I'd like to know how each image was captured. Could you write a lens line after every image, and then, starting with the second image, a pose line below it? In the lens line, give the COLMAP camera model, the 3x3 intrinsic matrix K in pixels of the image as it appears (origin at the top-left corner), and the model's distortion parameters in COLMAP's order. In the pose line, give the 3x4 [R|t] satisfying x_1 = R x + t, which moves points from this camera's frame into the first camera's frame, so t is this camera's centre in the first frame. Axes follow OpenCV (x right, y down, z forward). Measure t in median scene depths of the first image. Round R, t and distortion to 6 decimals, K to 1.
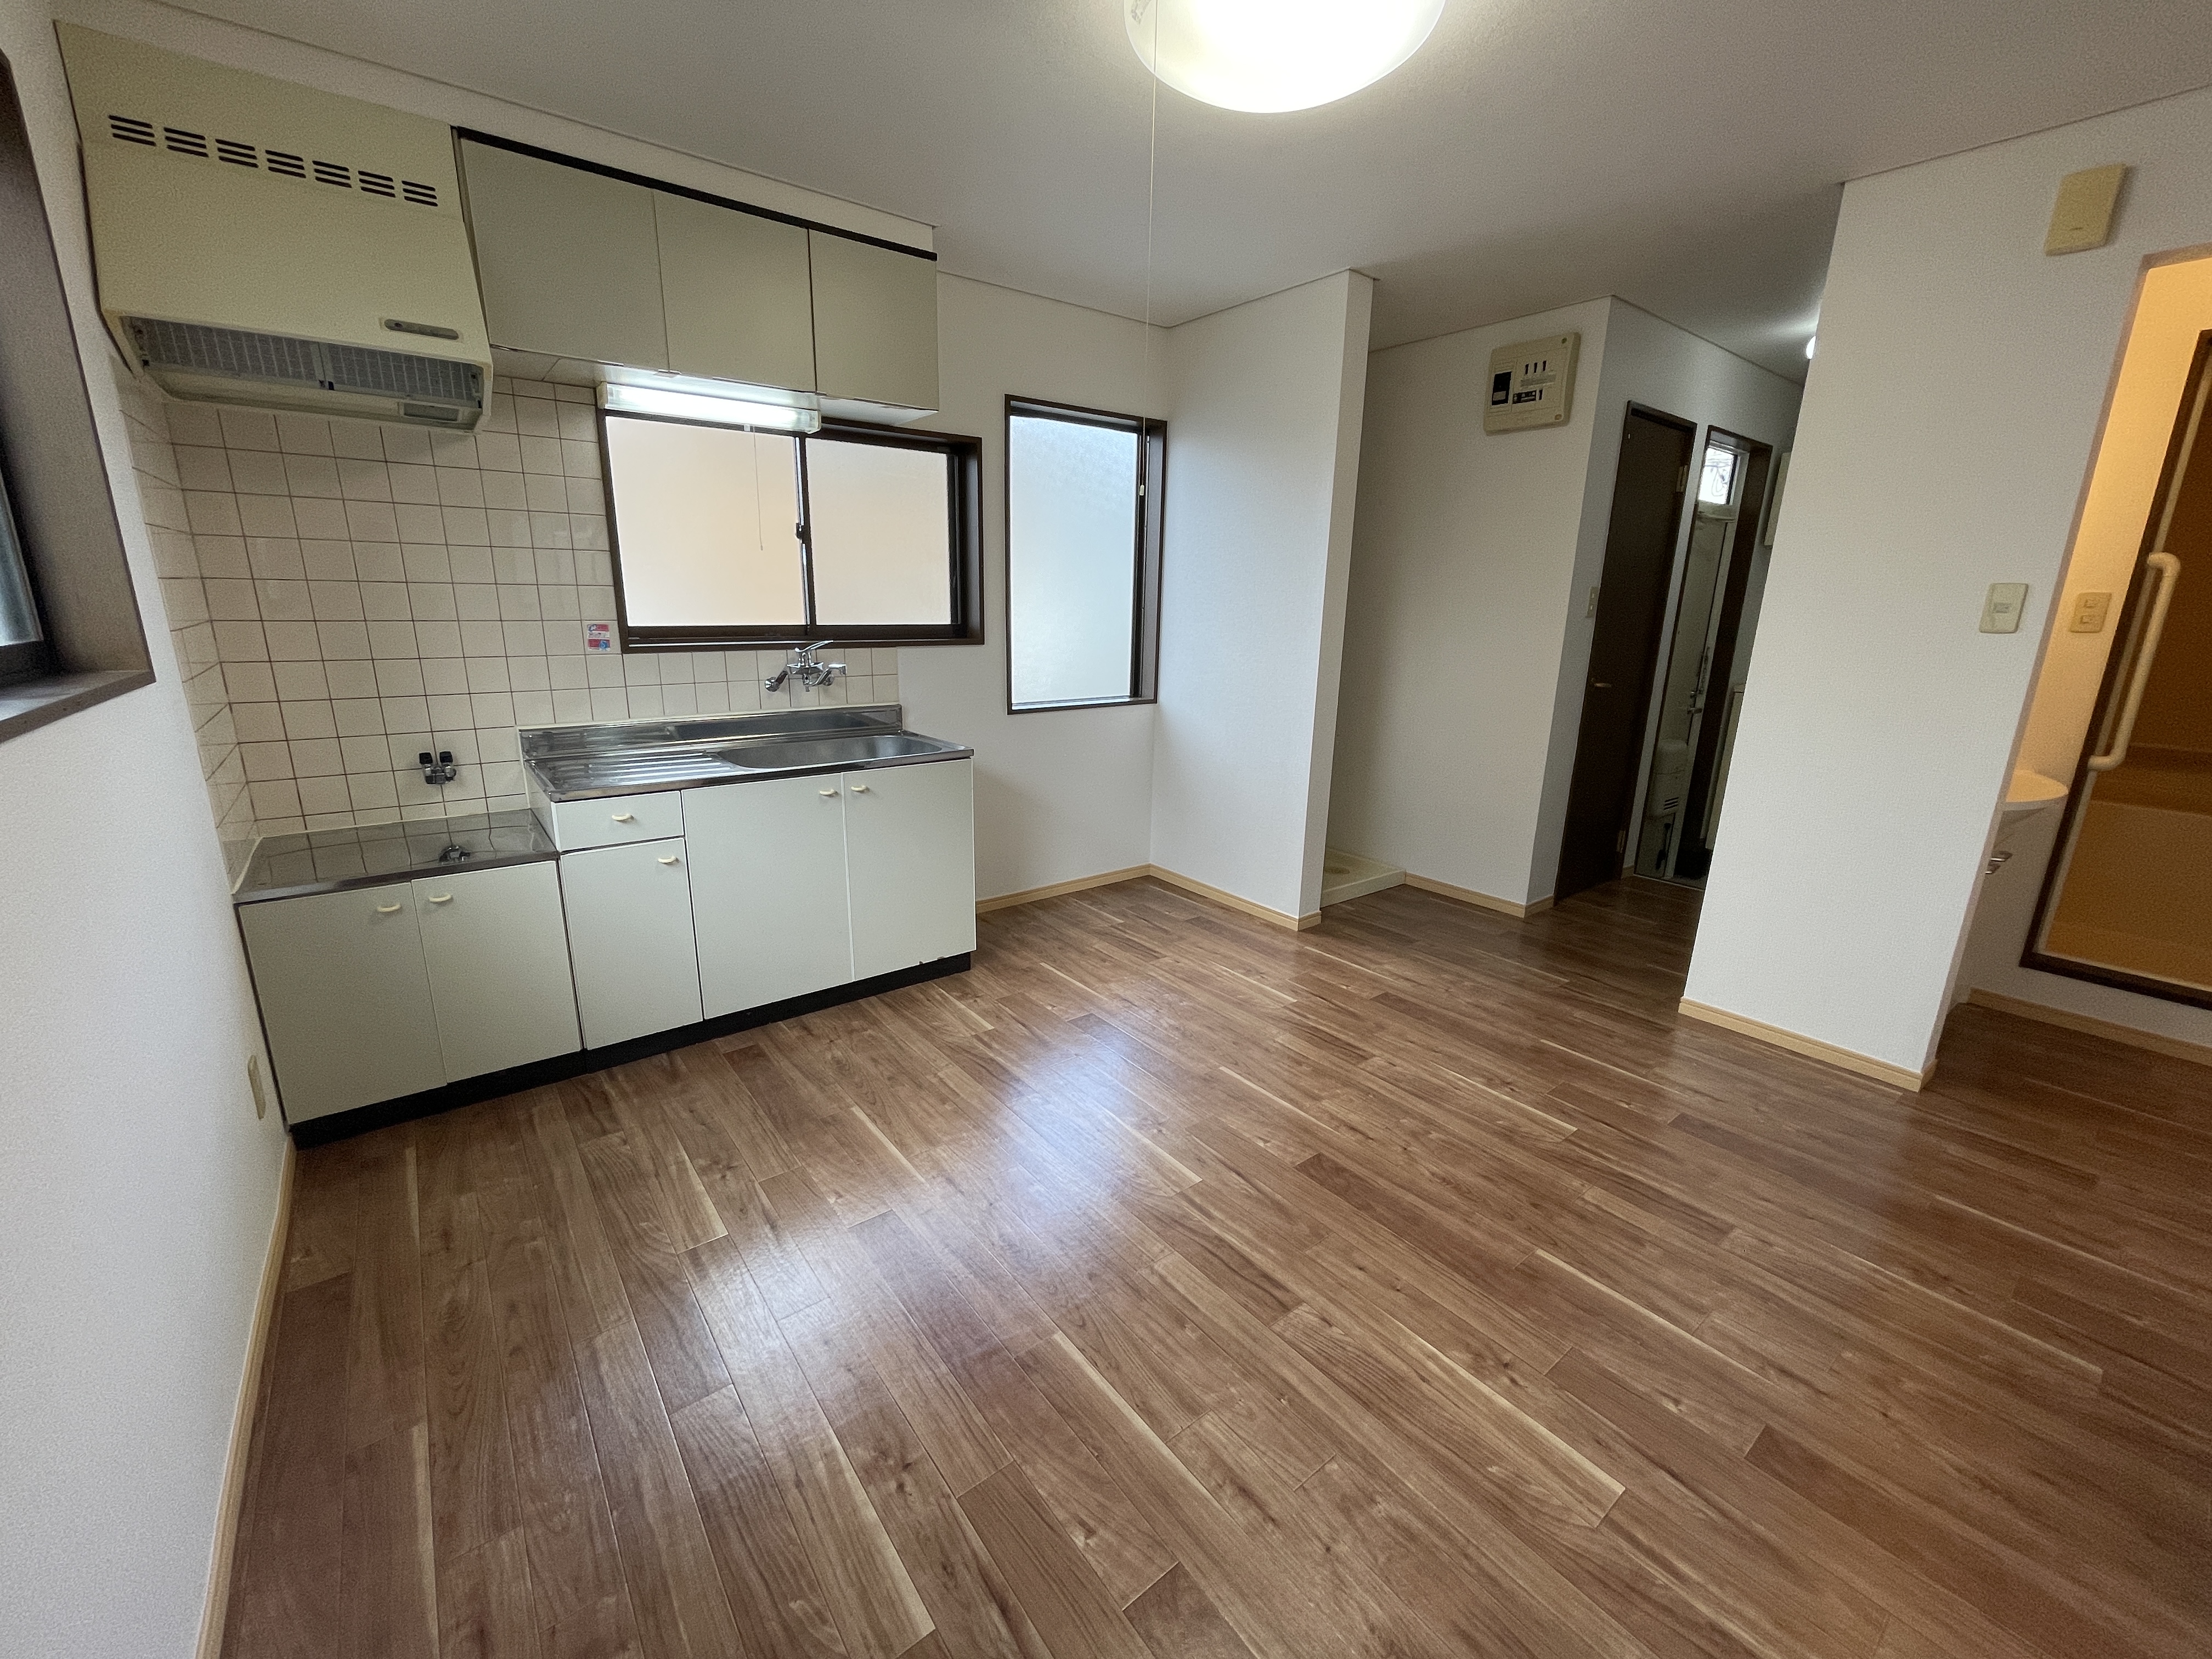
lens RADIAL K [[894.7, 0, 1100.4], [0, 894.7, 822.4], [0, 0, 1]] dist [-0.000784, -0.000151]
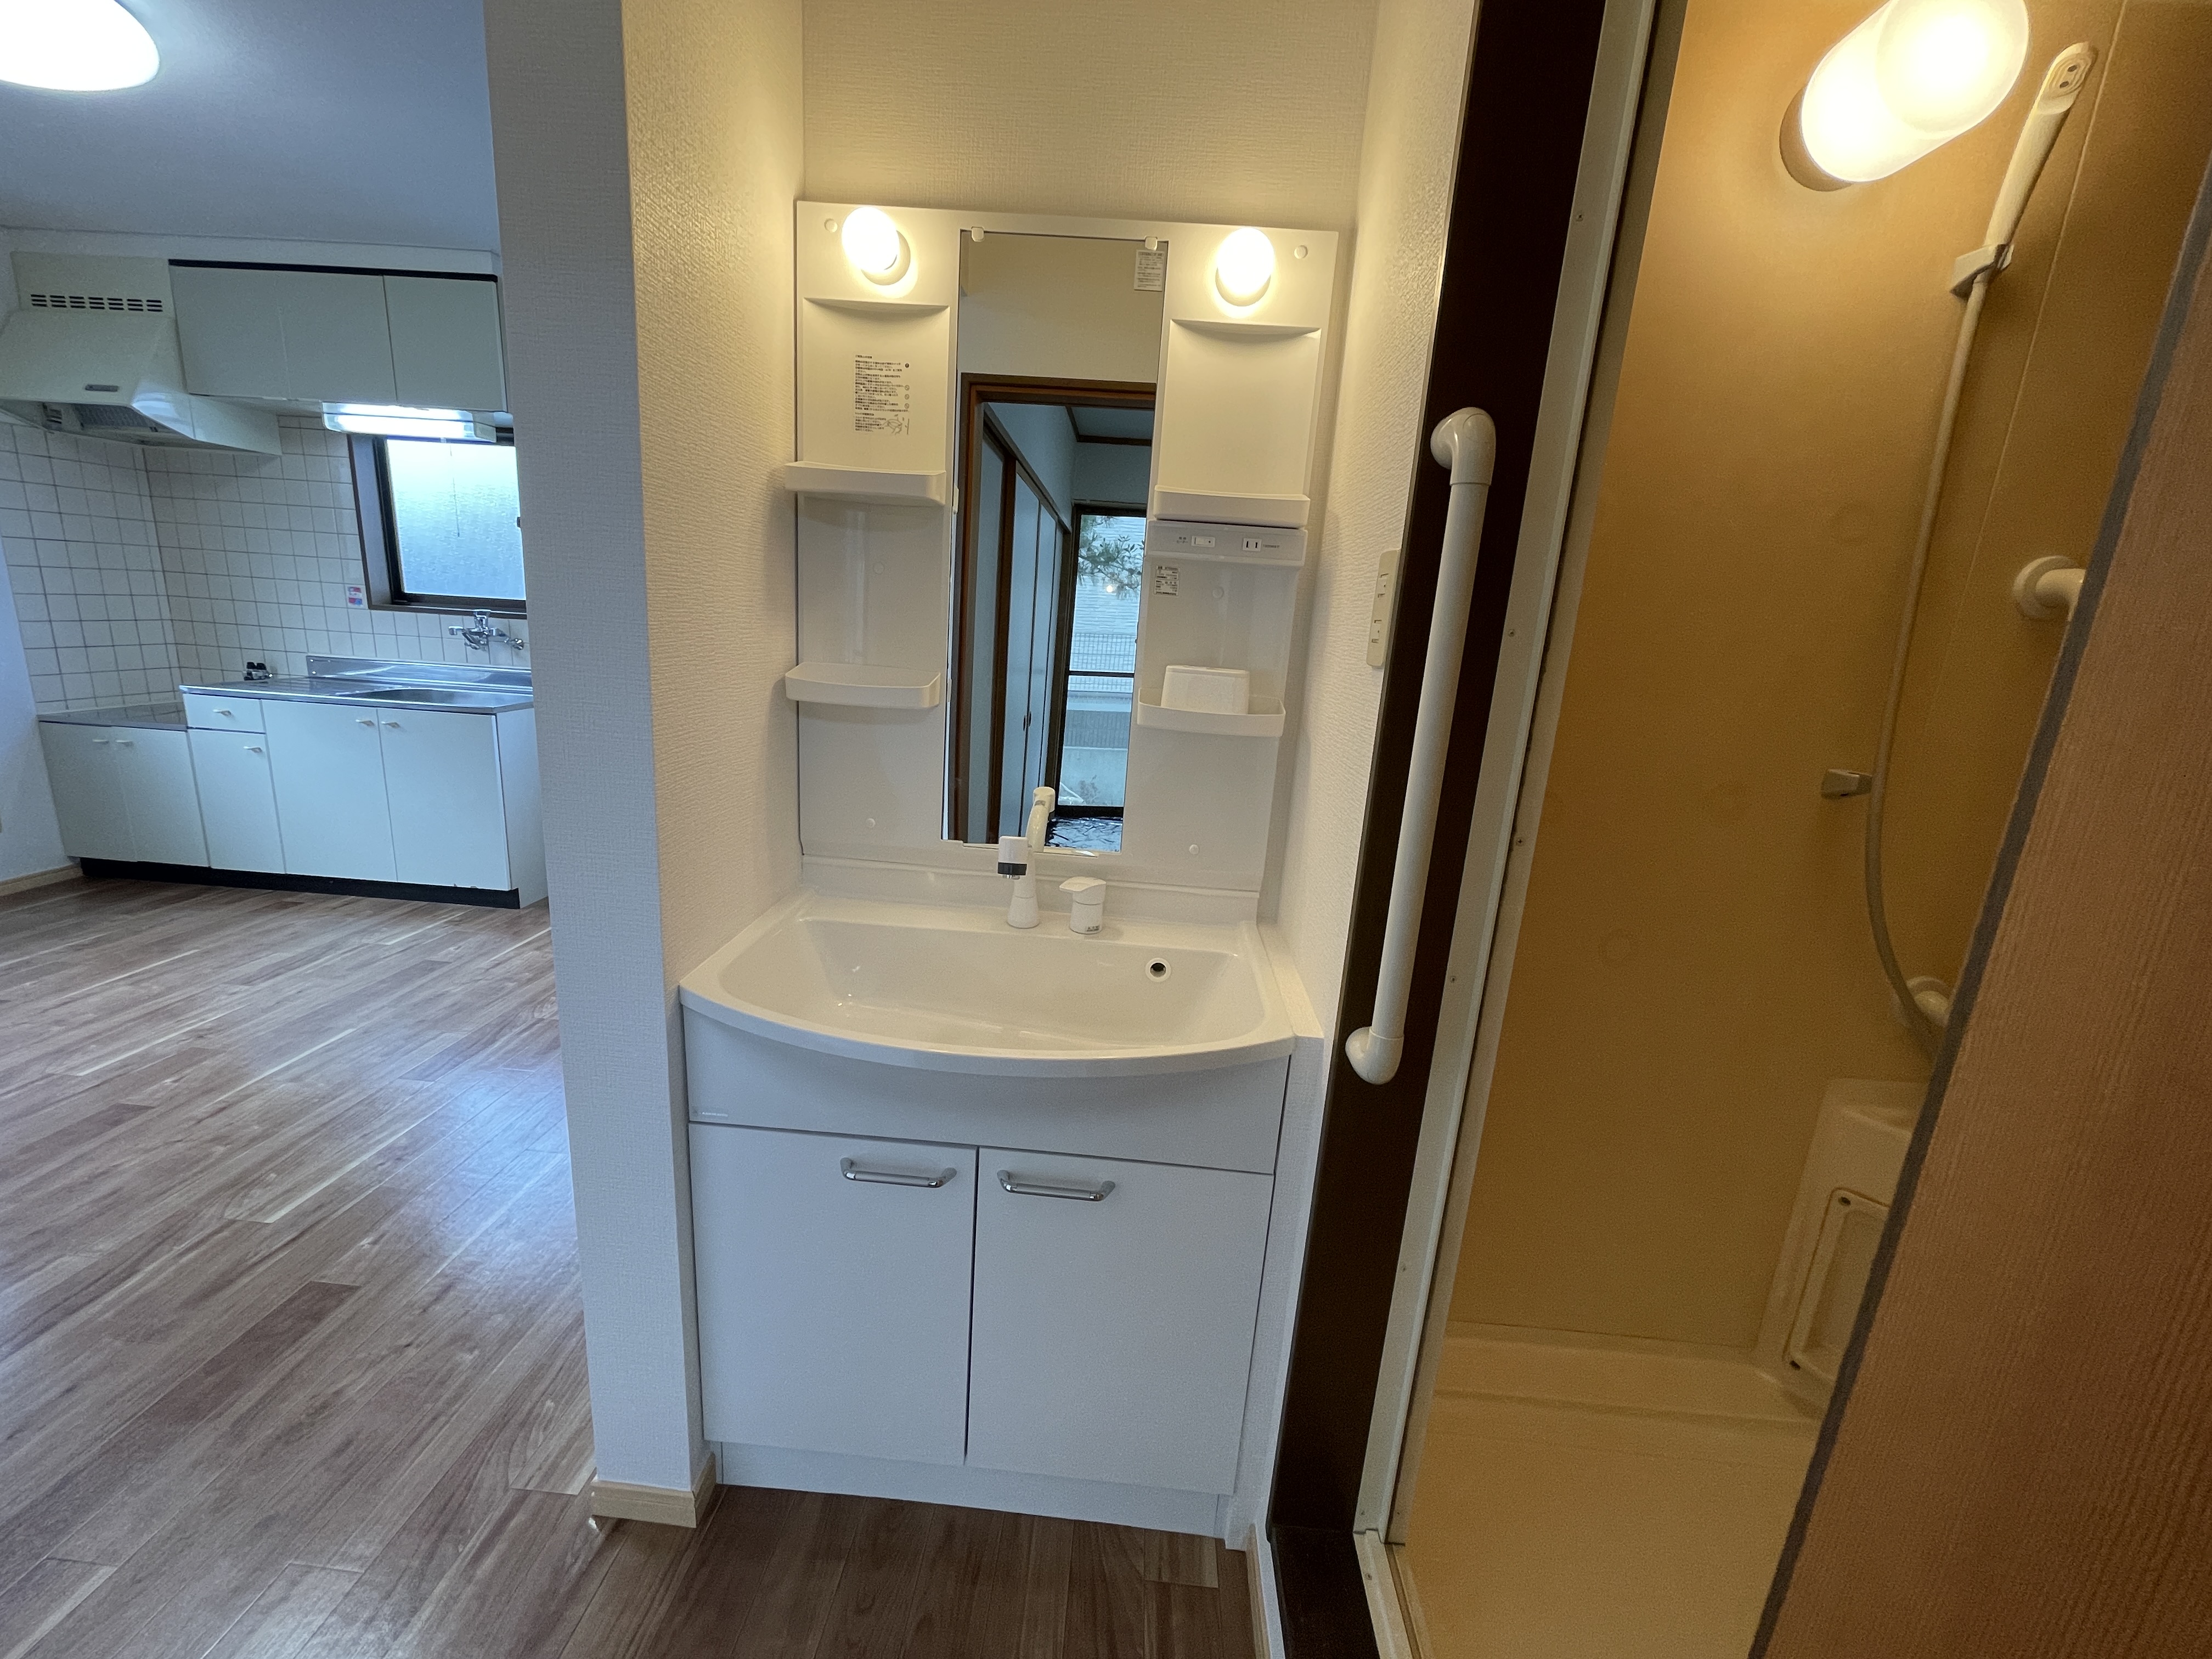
lens RADIAL K [[884.2, 0, 1113.8], [0, 884.2, 826.6], [0, 0, 1]] dist [-0.001552, -0.002252]
pose [[0.762780, 0.184090, -0.619901, 1.354107], [-0.212297, 0.976779, 0.028842, -0.156279], [0.610816, 0.109603, 0.784150, 0.724880]]
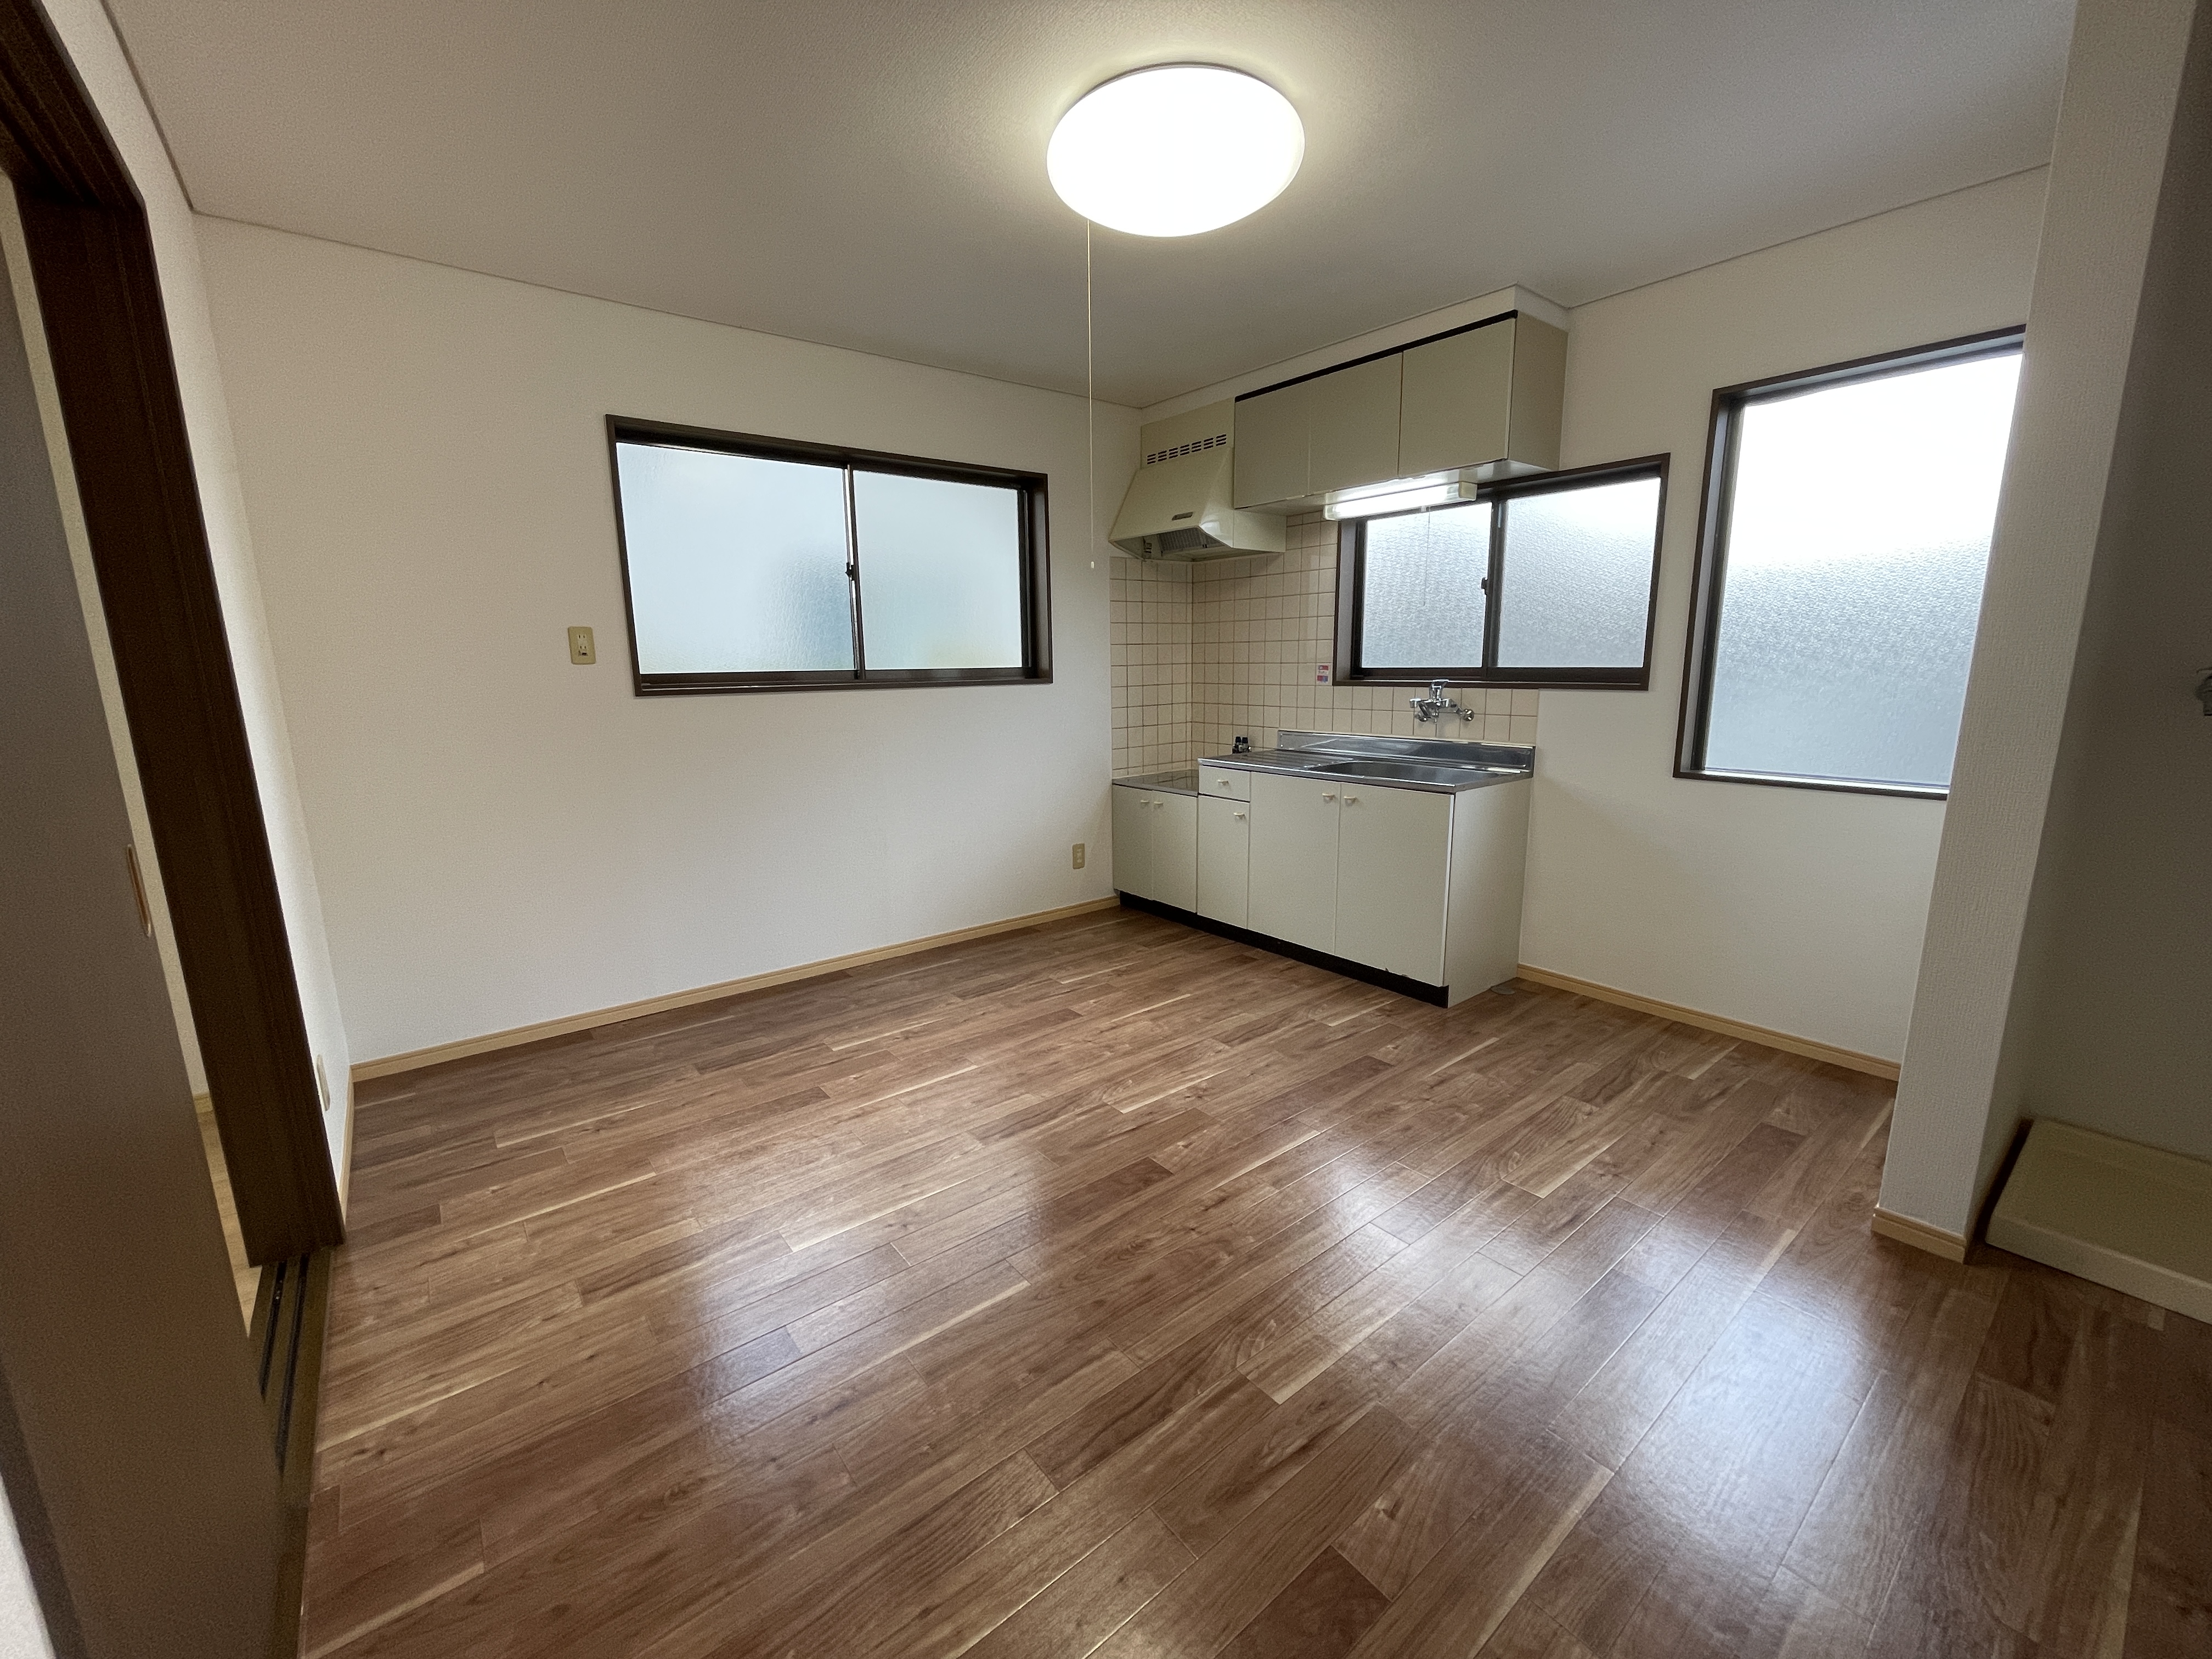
lens RADIAL K [[890.5, 0, 1106.0], [0, 890.5, 829.5], [0, 0, 1]] dist [-0.000683, -0.000232]
pose [[0.016769, 0.175596, -0.984319, 0.991750], [-0.232994, 0.958042, 0.166939, -0.130990], [0.972334, 0.226541, 0.056978, 0.663878]]
